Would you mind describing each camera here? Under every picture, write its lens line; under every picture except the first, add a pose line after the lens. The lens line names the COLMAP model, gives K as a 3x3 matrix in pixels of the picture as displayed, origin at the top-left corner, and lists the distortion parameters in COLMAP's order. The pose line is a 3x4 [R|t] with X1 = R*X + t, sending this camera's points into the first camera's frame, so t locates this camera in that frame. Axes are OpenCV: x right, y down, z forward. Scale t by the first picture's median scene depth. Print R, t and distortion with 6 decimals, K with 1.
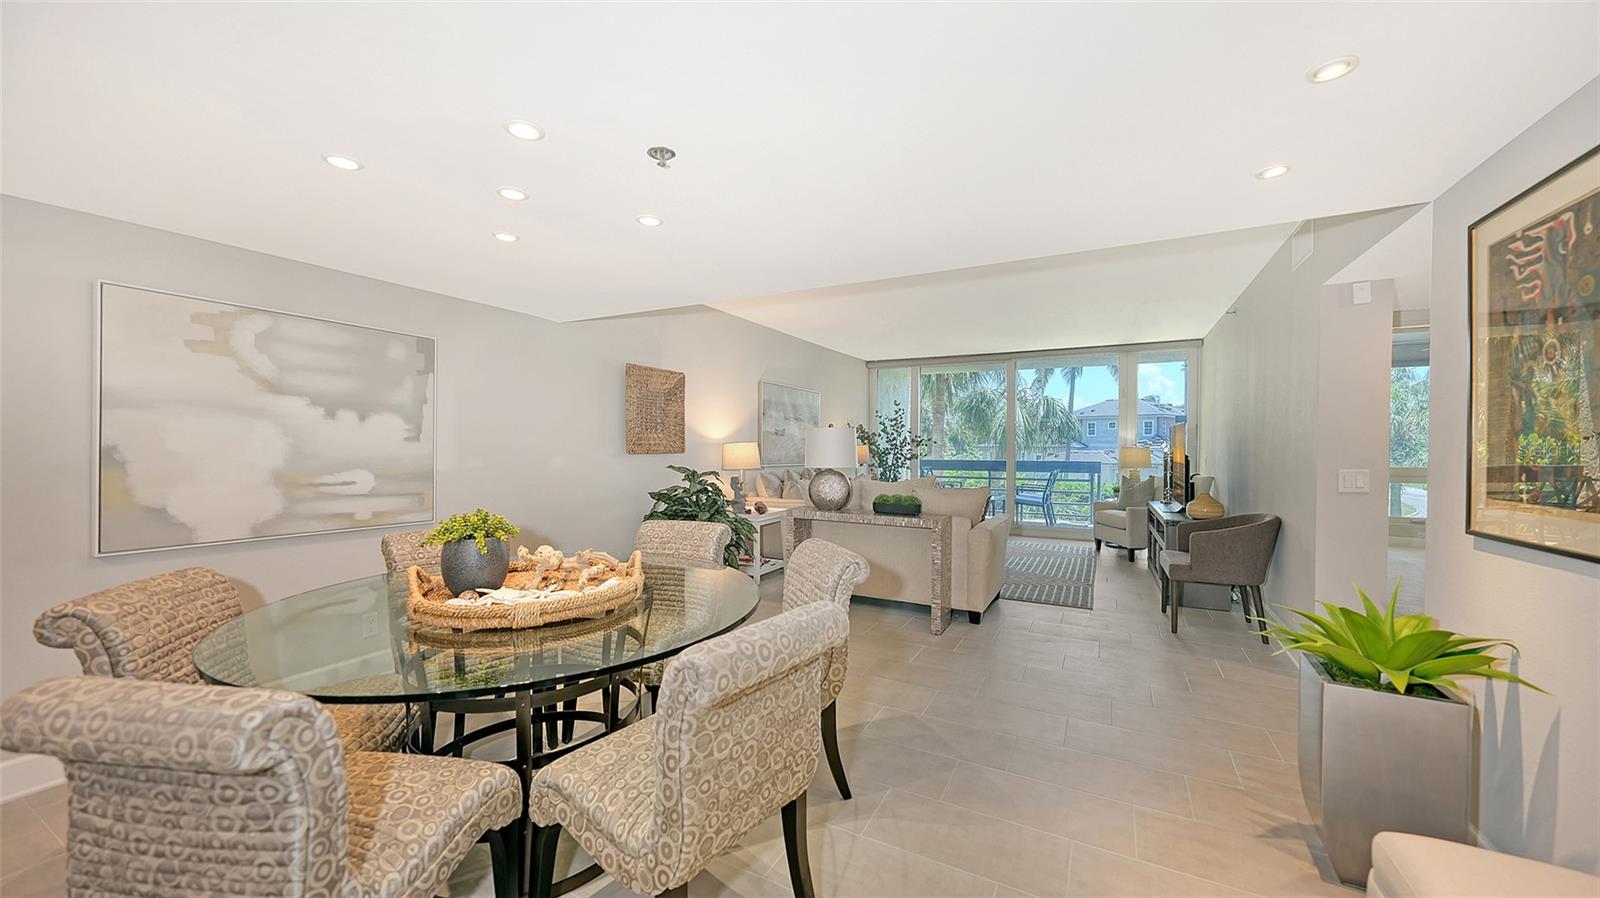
lens RADIAL K [[574.8, 0, 798.5], [0, 574.8, 457.0], [0, 0, 1]] dist [0.001244, 0.000131]
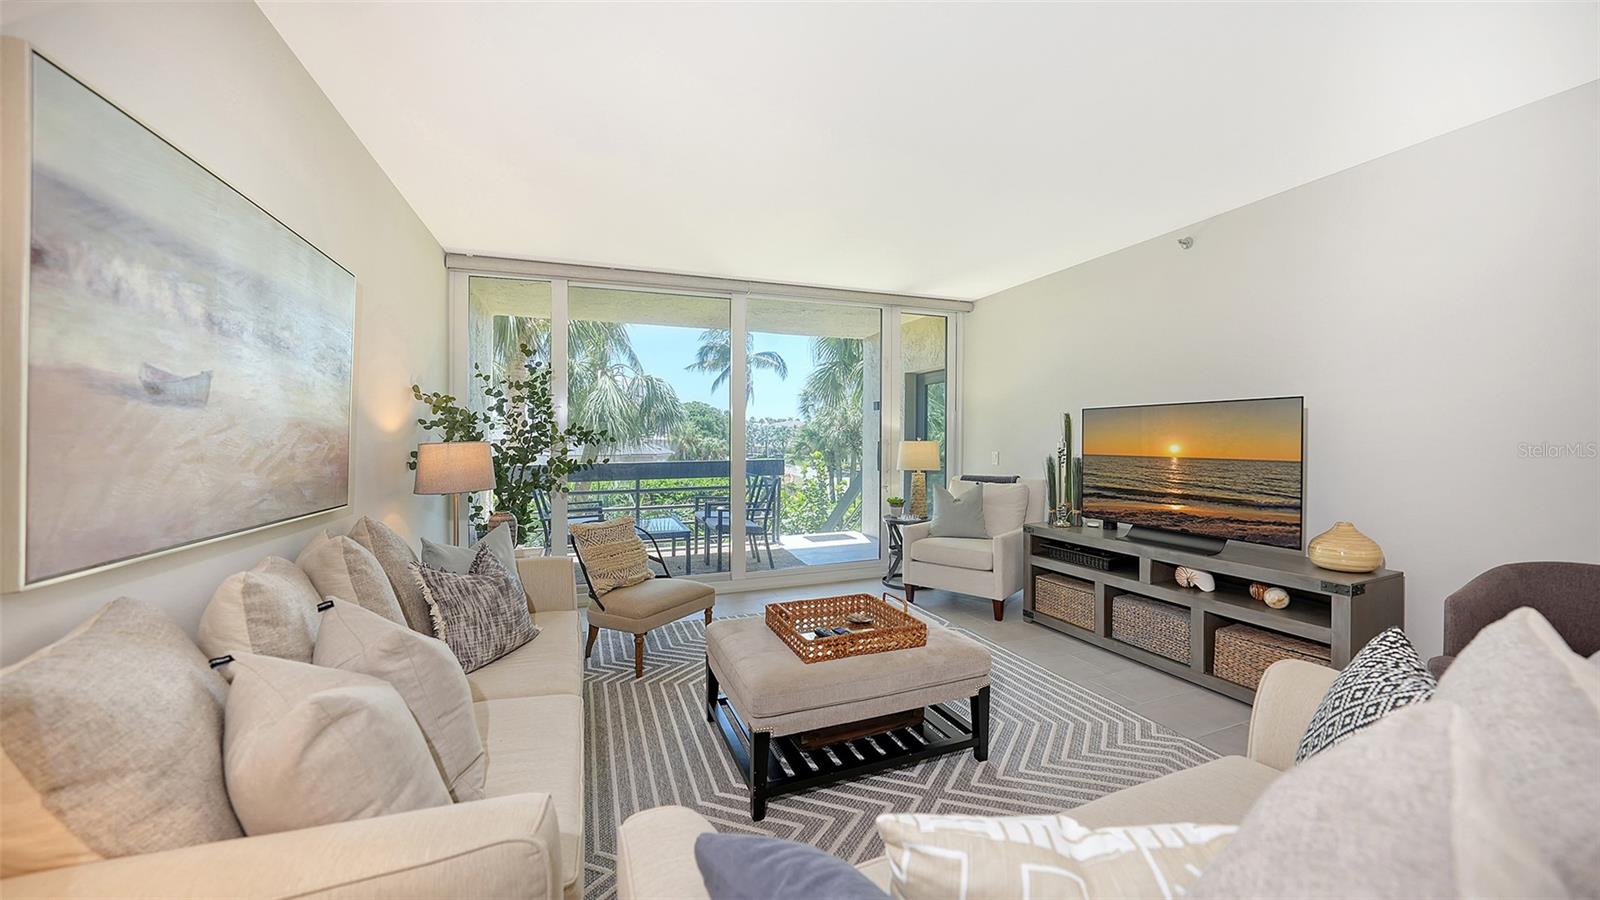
lens RADIAL K [[574.5, 0, 804.2], [0, 574.5, 448.7], [0, 0, 1]] dist [-0.006835, -0.000017]
pose [[0.657396, -0.020712, 0.753261, -0.083091], [0.021459, 0.999731, 0.008760, -0.038261], [-0.753240, 0.010406, 0.657664, 1.489955]]
